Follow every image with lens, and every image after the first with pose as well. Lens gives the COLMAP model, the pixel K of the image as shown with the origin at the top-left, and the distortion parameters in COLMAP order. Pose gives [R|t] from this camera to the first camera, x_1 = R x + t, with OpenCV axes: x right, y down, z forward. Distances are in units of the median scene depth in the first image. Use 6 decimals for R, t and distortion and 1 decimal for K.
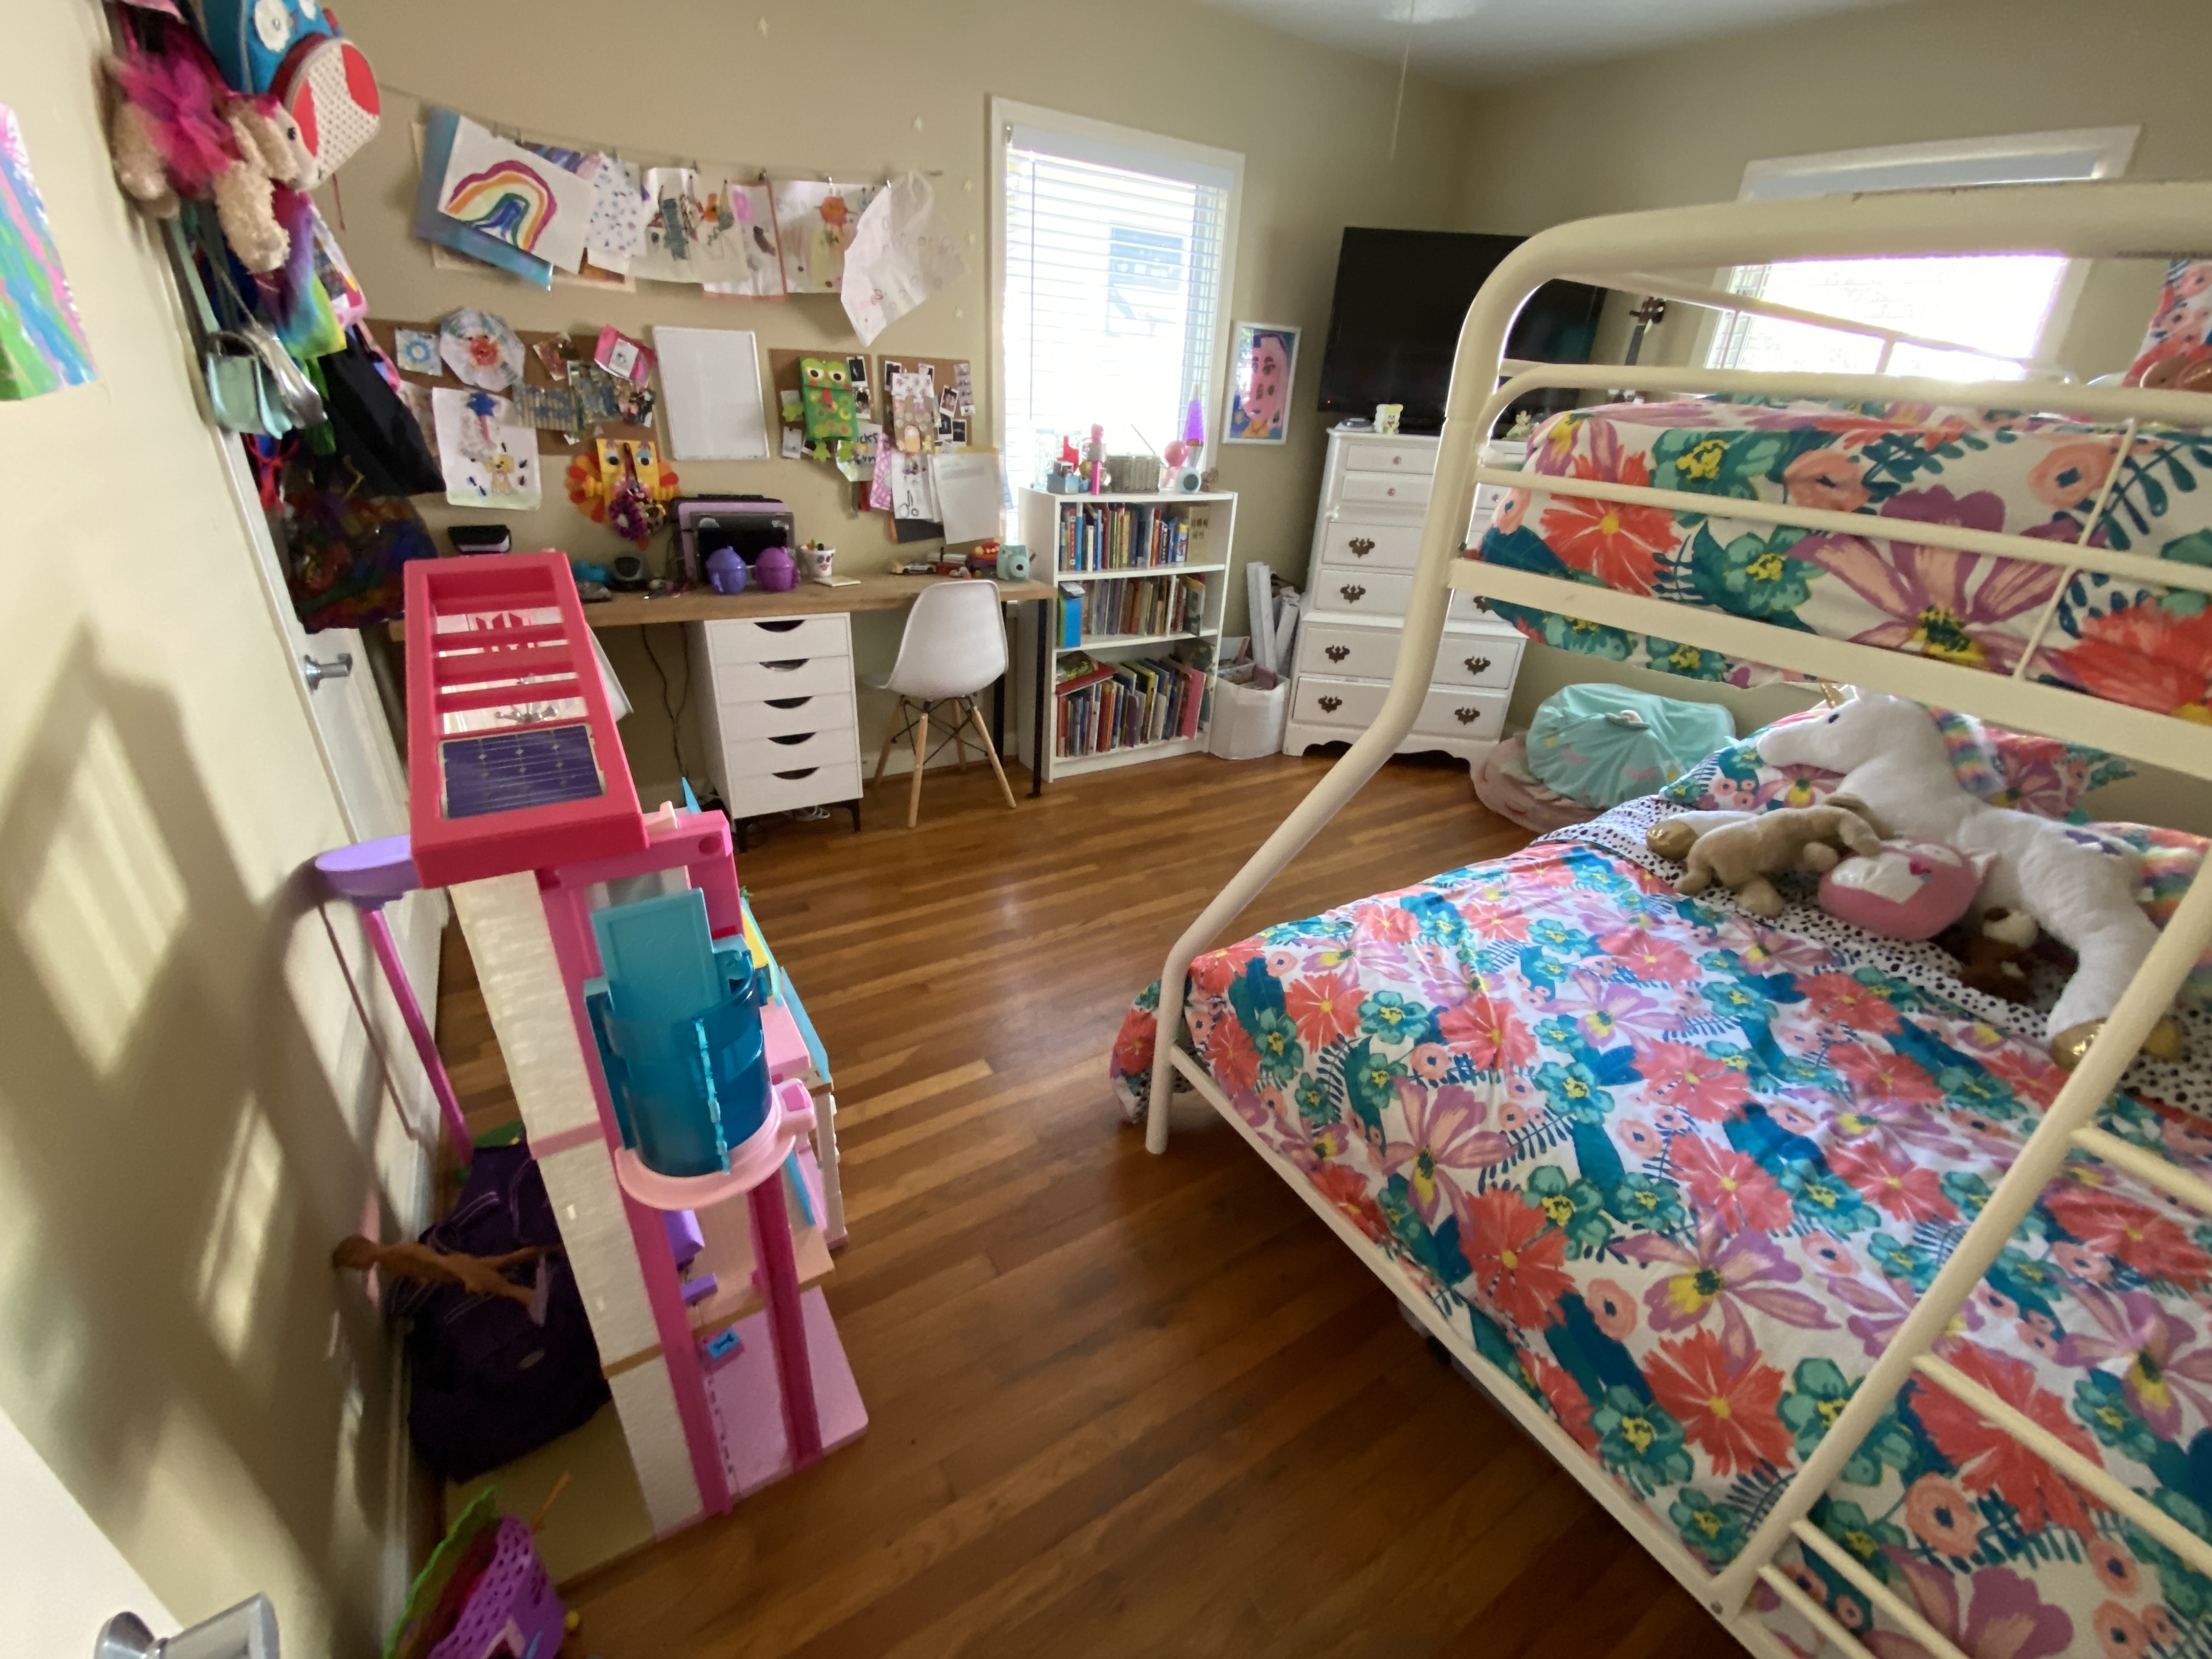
lens RADIAL K [[890.6, 0, 1093.8], [0, 890.6, 837.2], [0, 0, 1]] dist [0.004598, -0.011398]
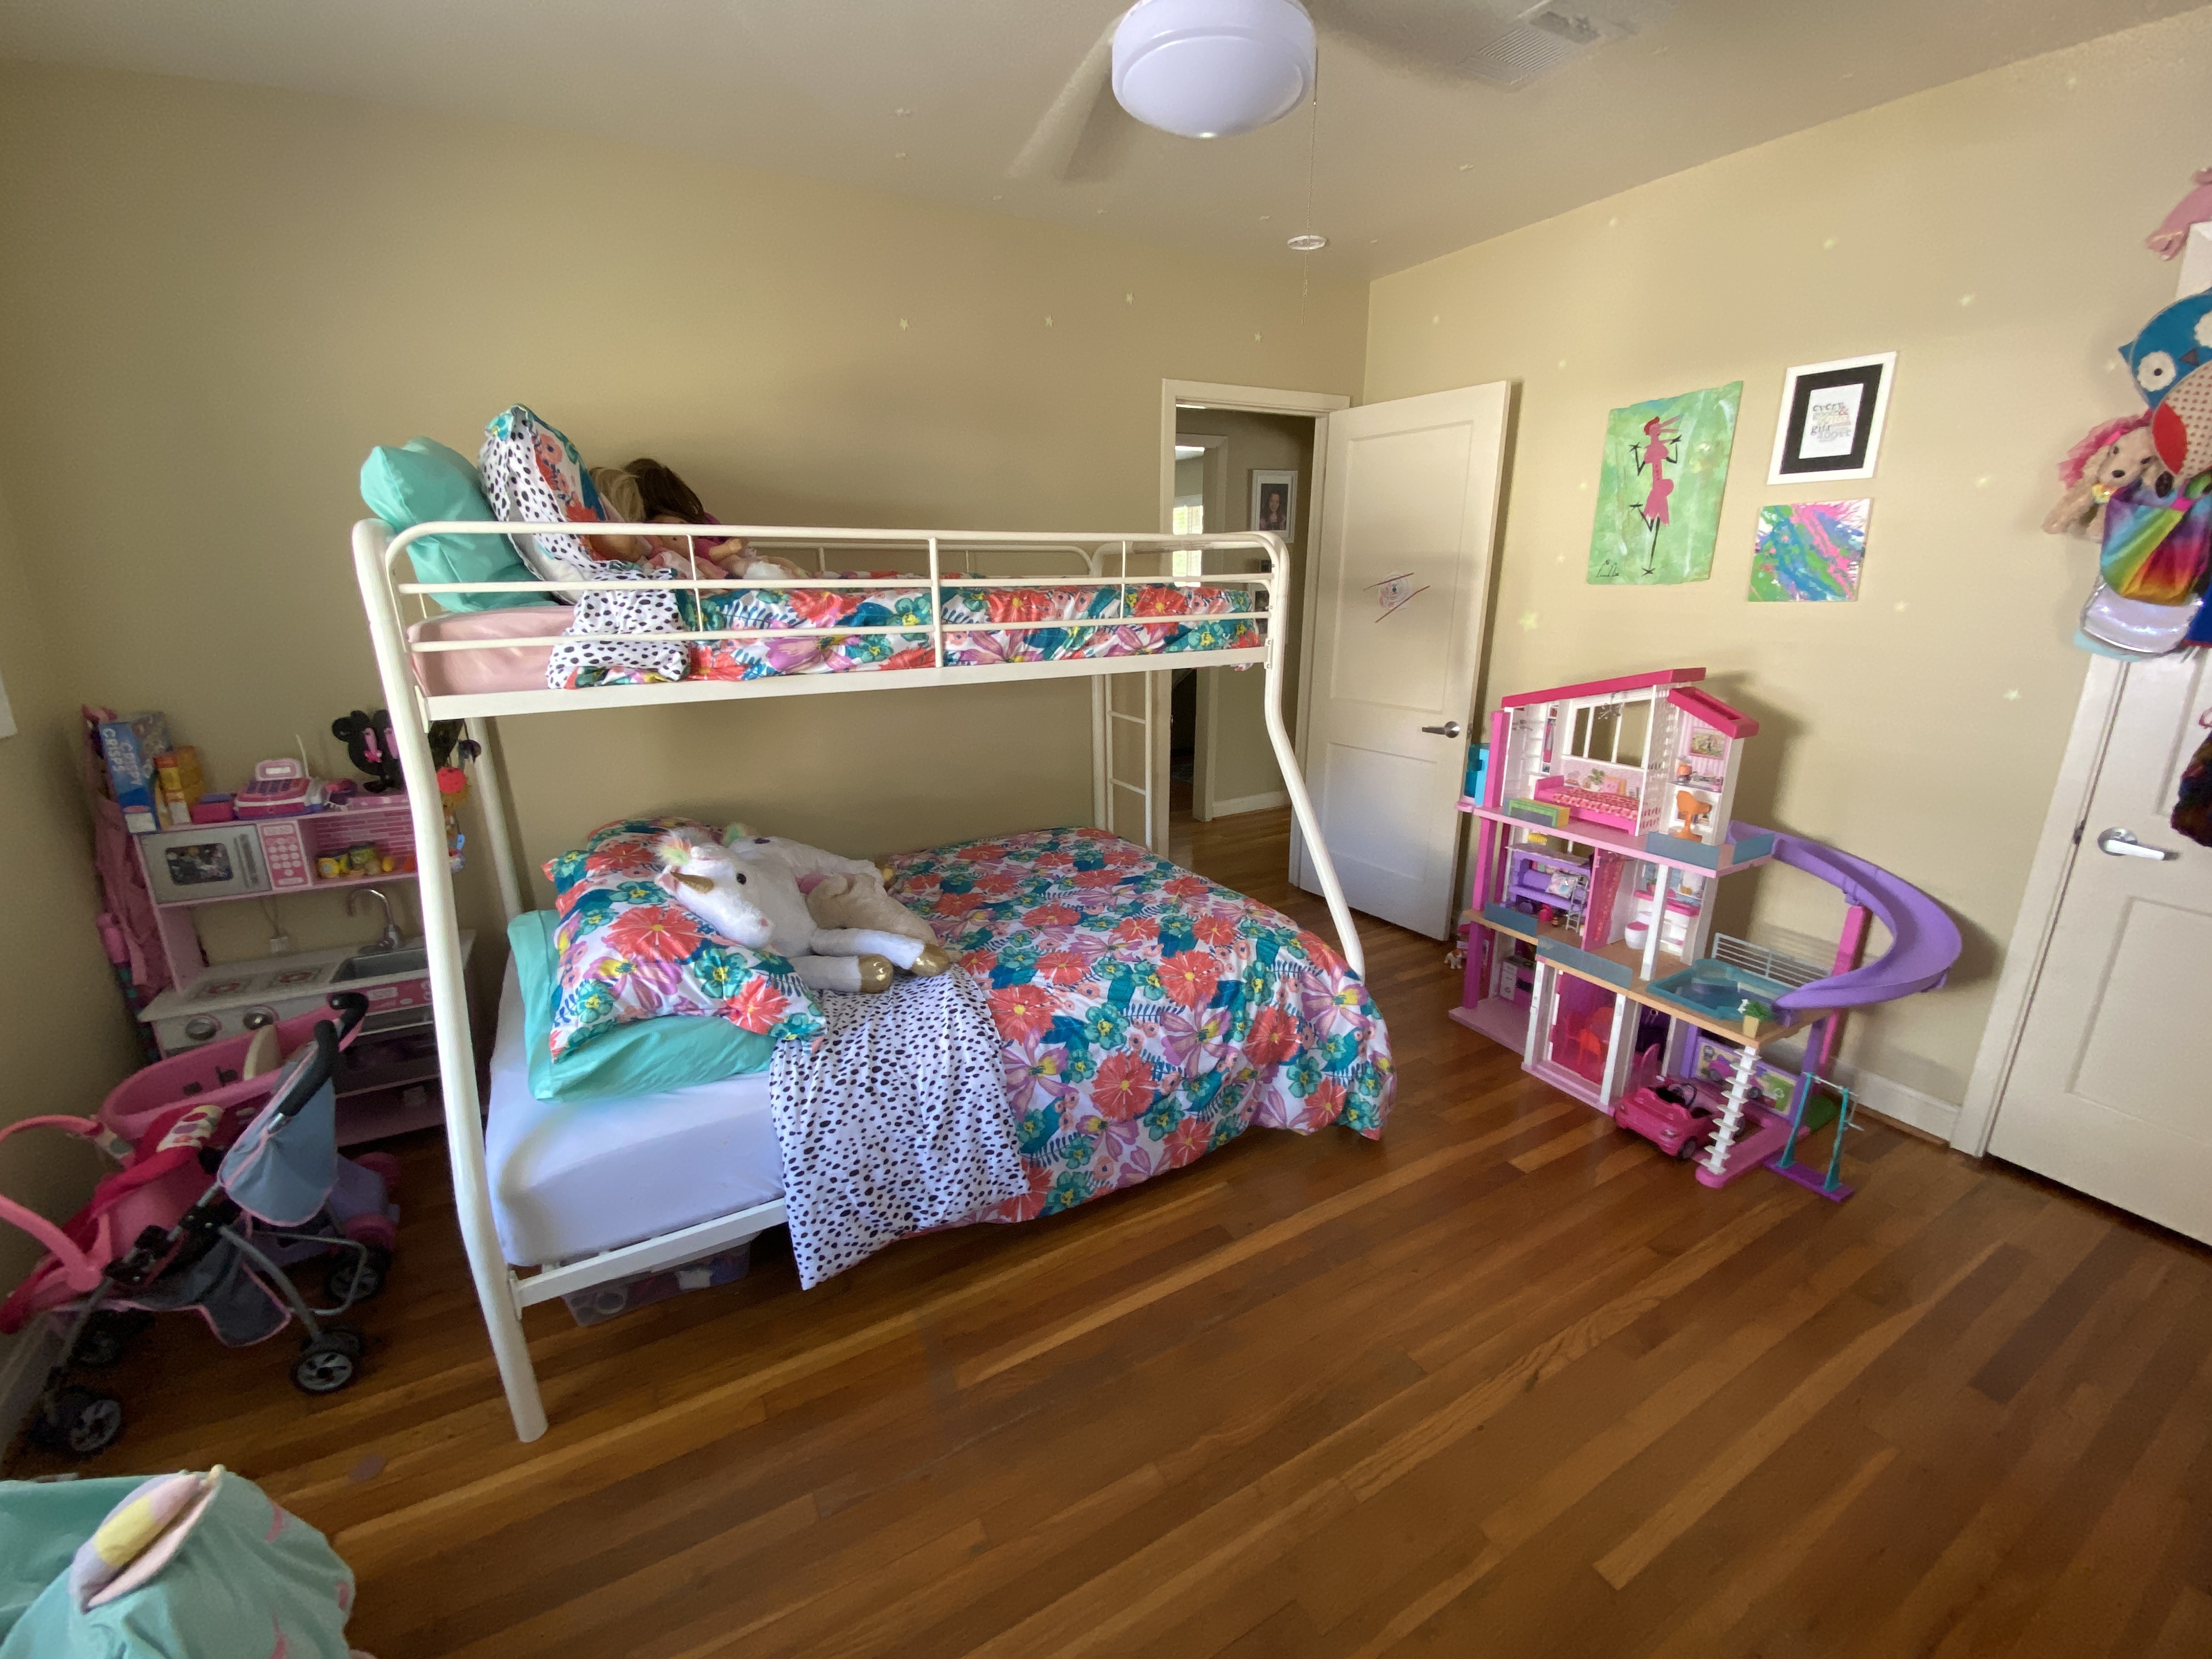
lens RADIAL K [[890.6, 0, 1087.0], [0, 890.6, 827.7], [0, 0, 1]] dist [0.004598, -0.011398]
pose [[-0.998026, -0.051800, 0.035501, 0.305010], [-0.013850, 0.732968, 0.680122, -0.618145], [-0.061252, 0.678288, -0.732239, 1.206350]]
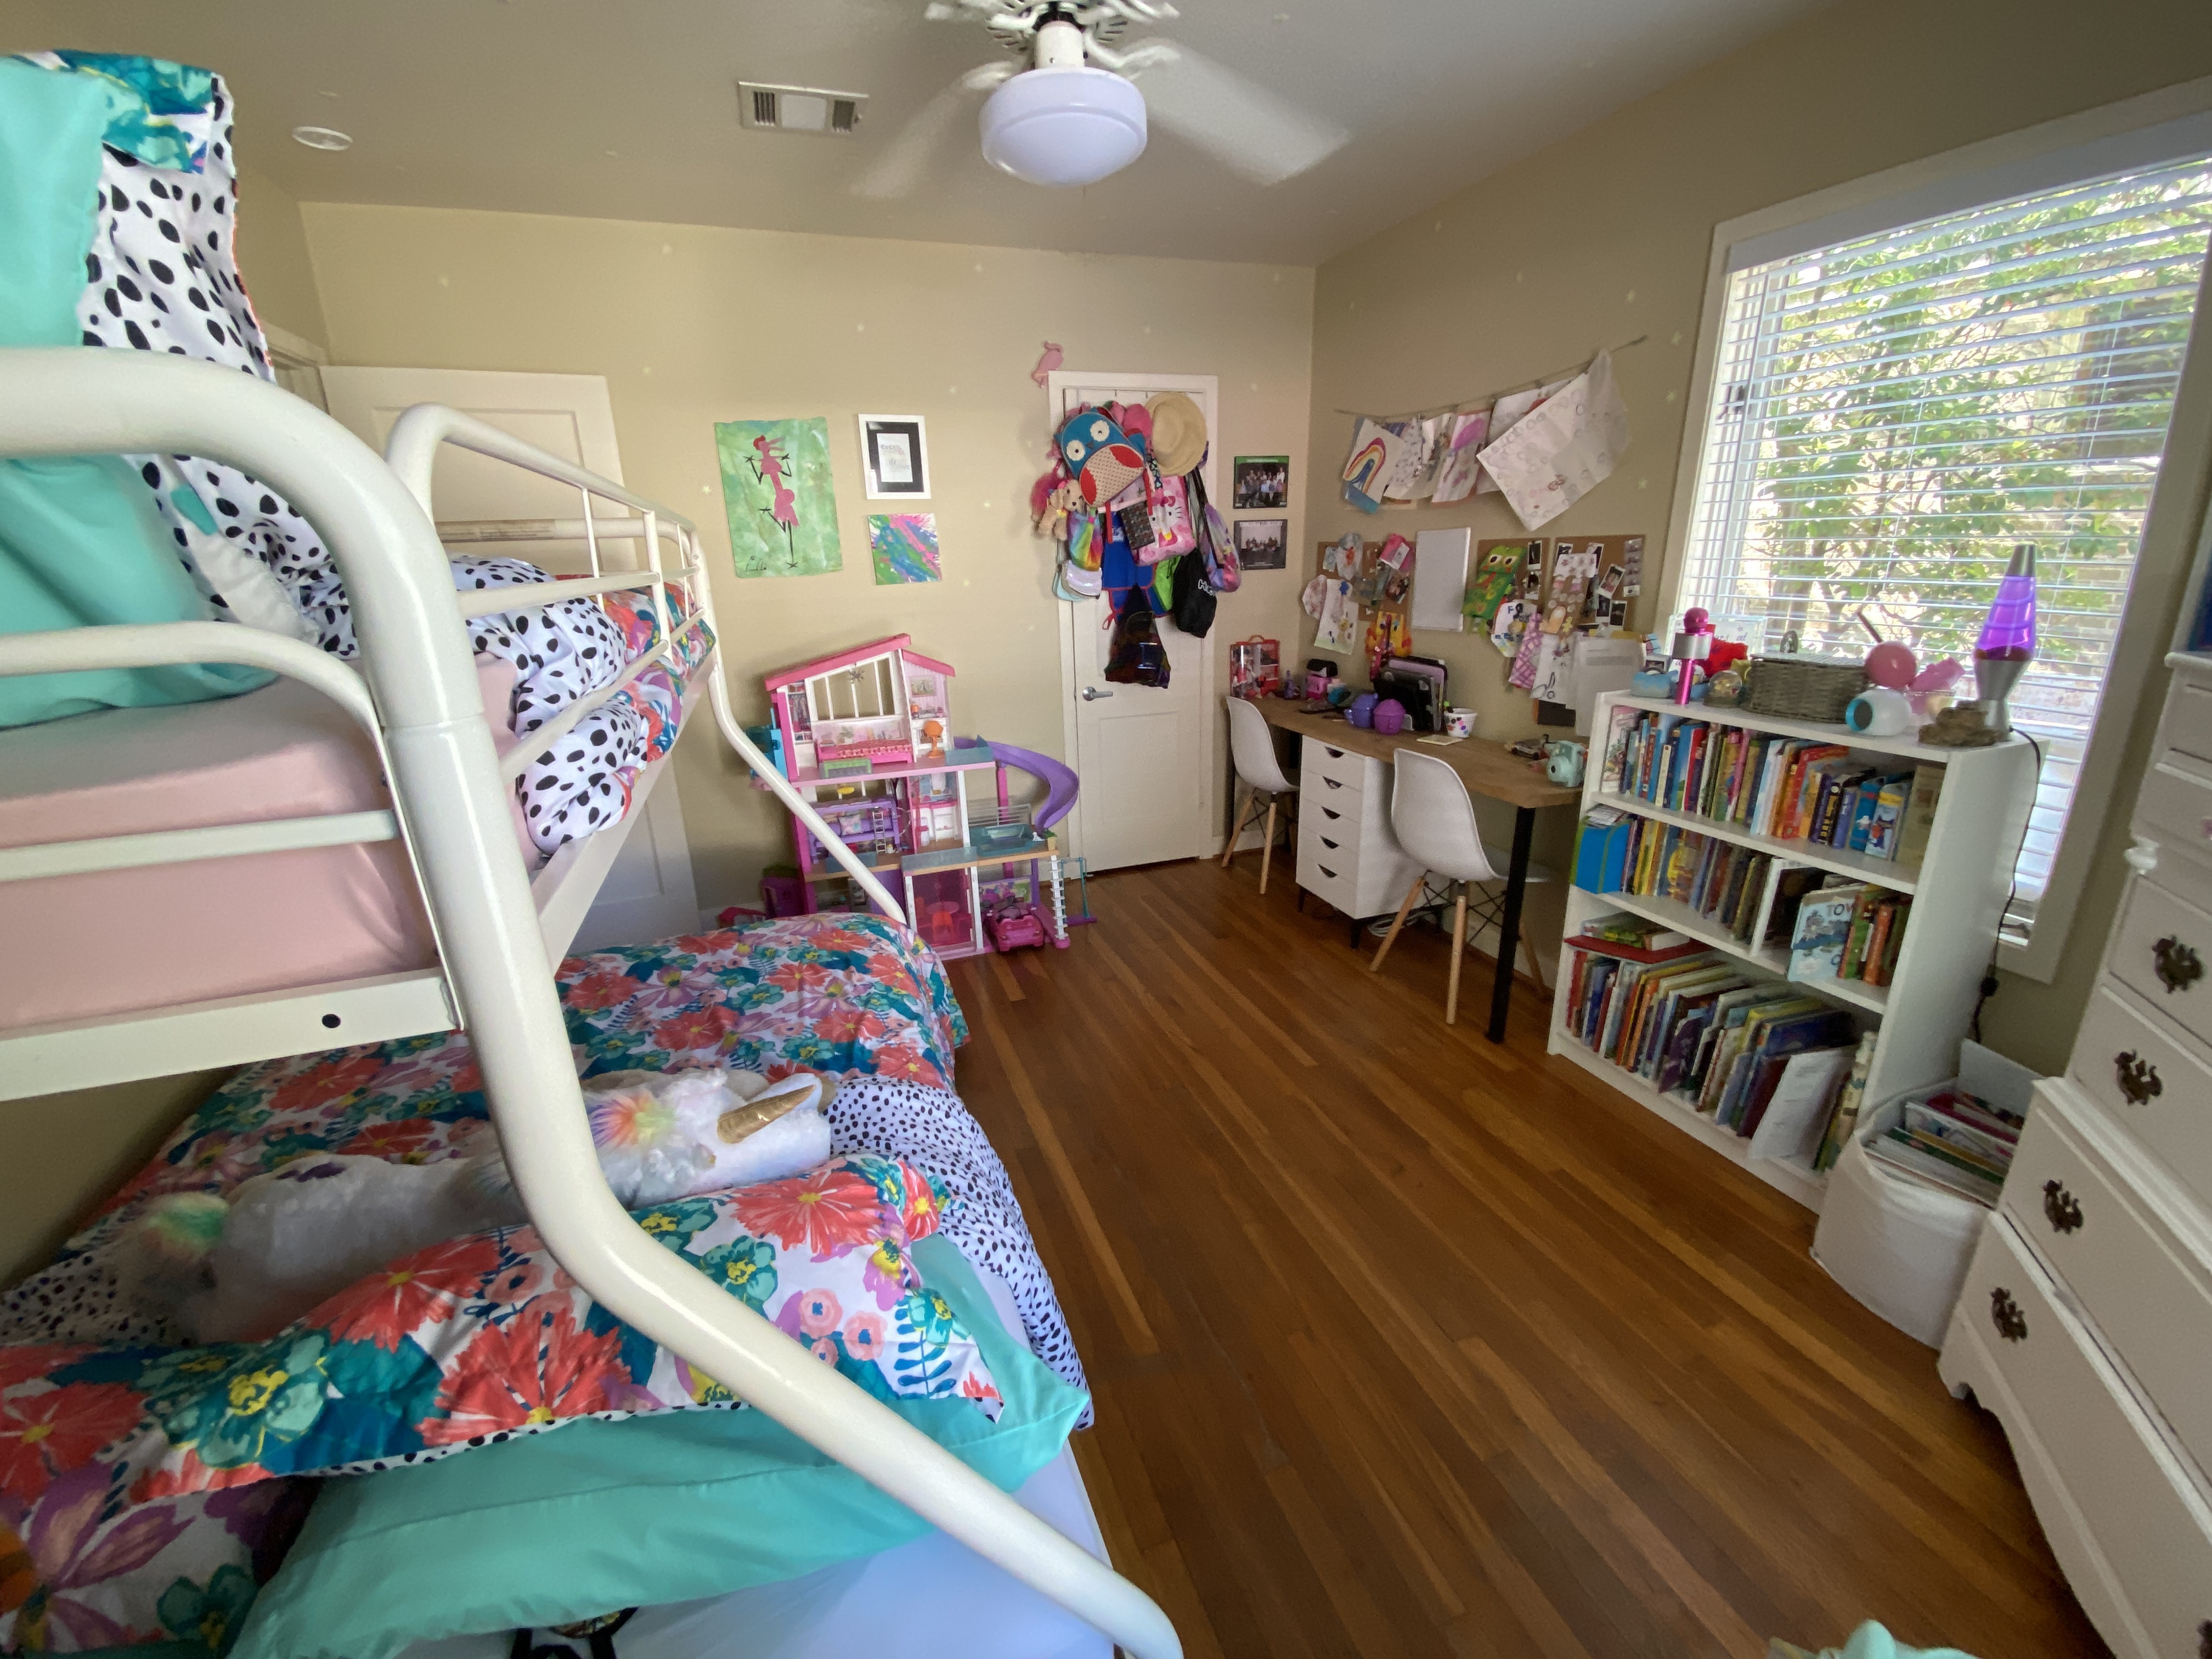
lens RADIAL K [[890.6, 0, 1111.6], [0, 890.6, 844.3], [0, 0, 1]] dist [0.004598, -0.011398]
pose [[-0.196646, 0.263085, -0.944519, 0.925264], [-0.422395, 0.846619, 0.323758, -0.401849], [0.884824, 0.462626, -0.055358, 0.851129]]
